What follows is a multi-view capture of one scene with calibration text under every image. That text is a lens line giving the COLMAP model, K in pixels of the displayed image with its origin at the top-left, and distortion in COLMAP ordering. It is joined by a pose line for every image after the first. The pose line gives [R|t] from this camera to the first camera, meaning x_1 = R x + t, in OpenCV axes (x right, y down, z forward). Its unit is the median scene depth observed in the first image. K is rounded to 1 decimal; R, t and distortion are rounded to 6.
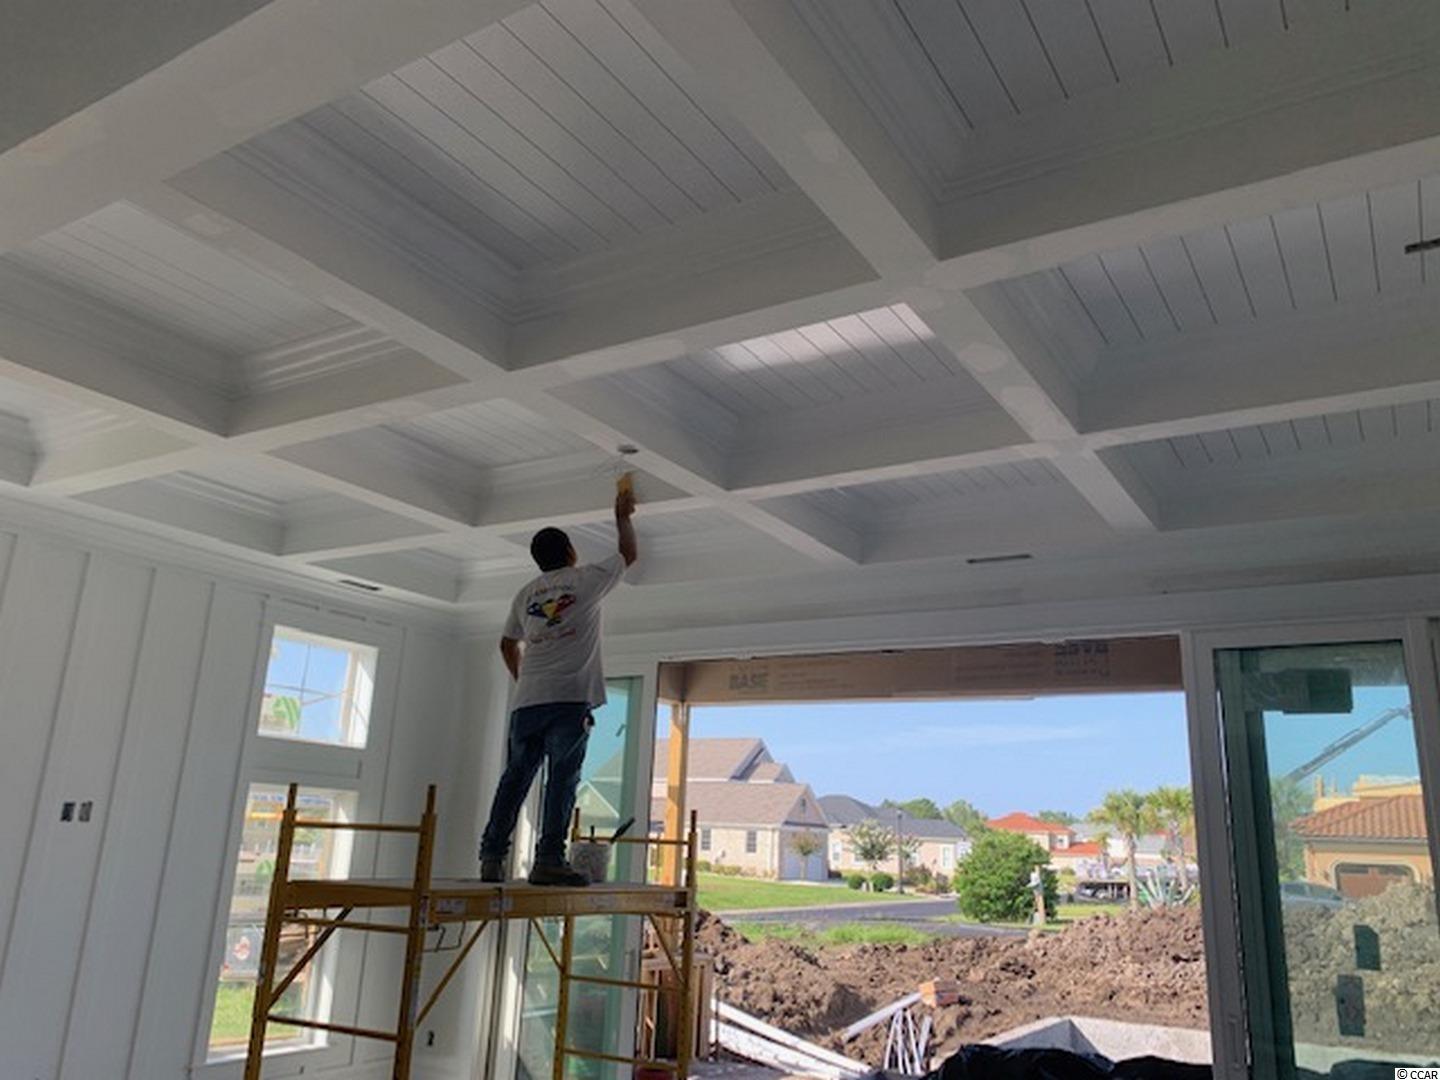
lens RADIAL K [[1087.3, 0, 697.3], [0, 1087.3, 546.4], [0, 0, 1]] dist [0.047179, -0.057548]
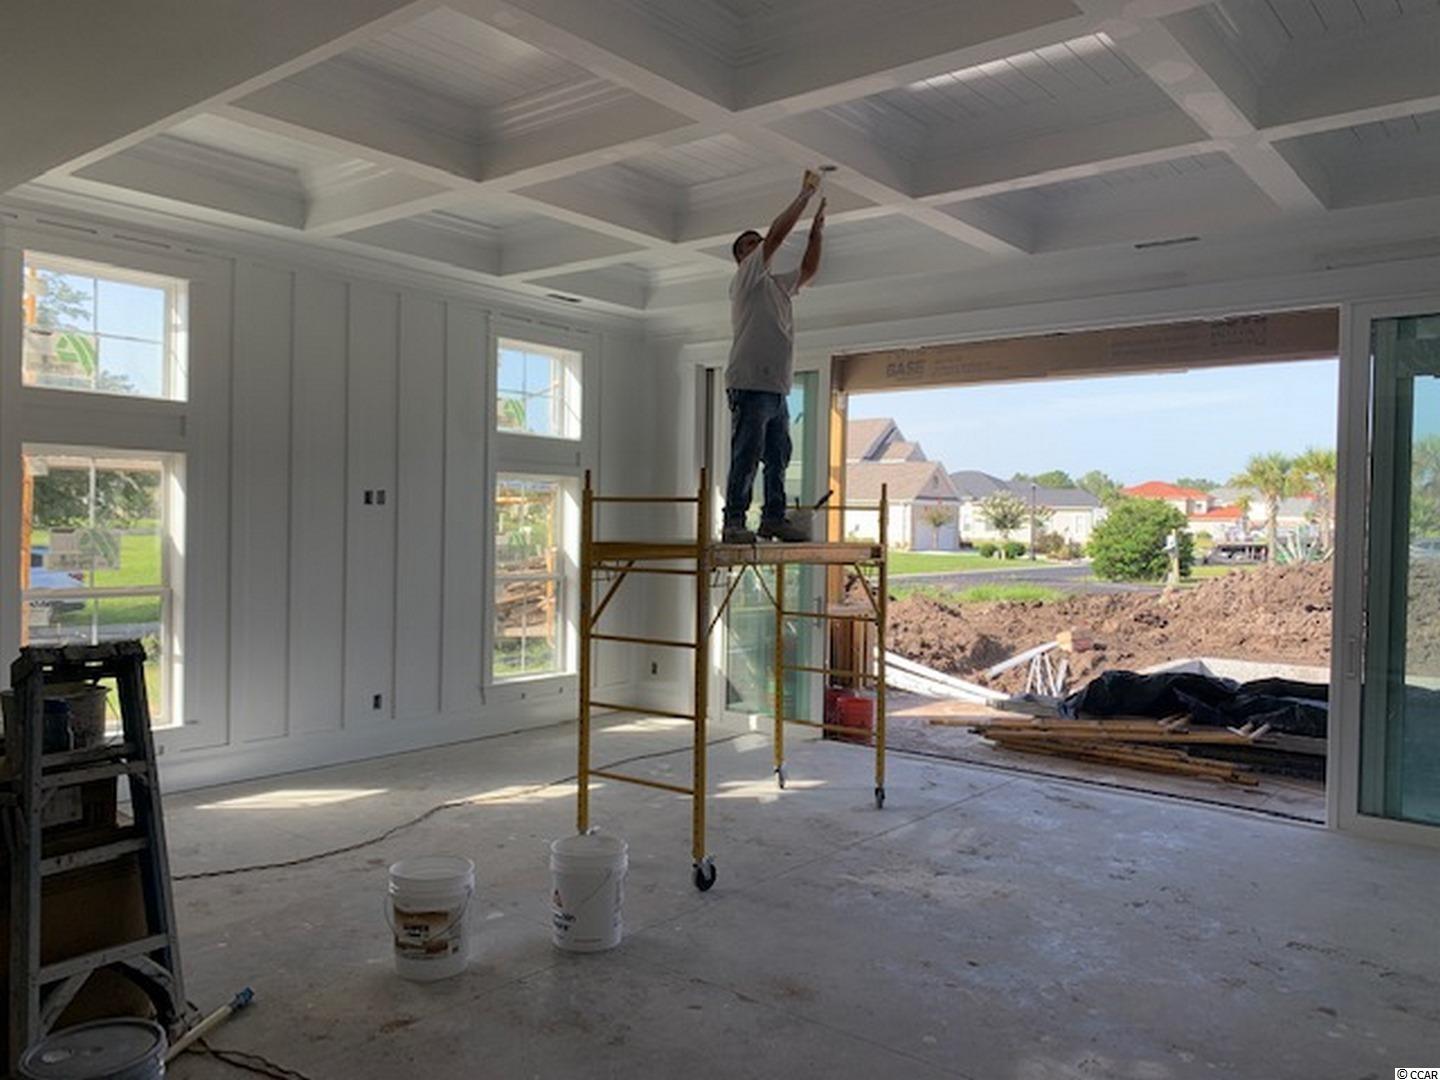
lens RADIAL K [[1087.3, 0, 680.3], [0, 1087.3, 533.4], [0, 0, 1]] dist [0.047179, -0.057548]
pose [[0.991148, -0.023685, -0.130631, -0.049728], [0.058347, 0.961551, 0.268358, -0.025987], [0.119252, -0.273605, 0.954421, -0.126727]]
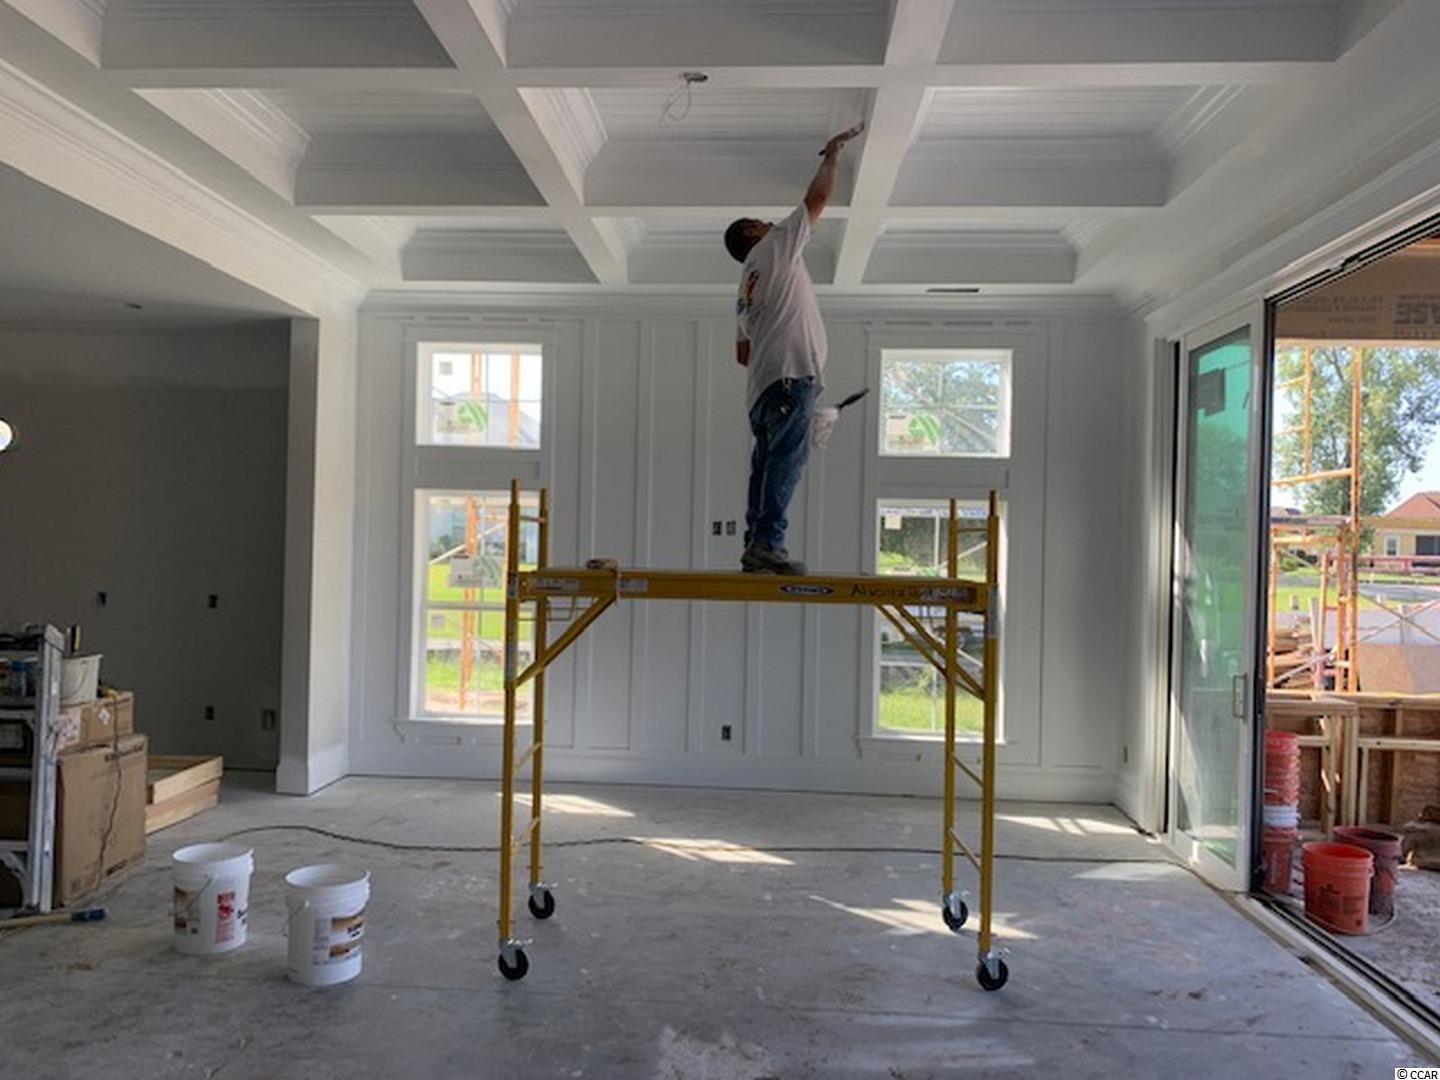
lens RADIAL K [[1087.3, 0, 711.1], [0, 1087.3, 537.4], [0, 0, 1]] dist [0.047179, -0.057548]
pose [[0.486125, -0.038081, -0.873059, 0.422076], [0.228023, 0.969968, 0.084657, 0.118605], [0.843616, -0.240231, 0.480209, 0.321818]]
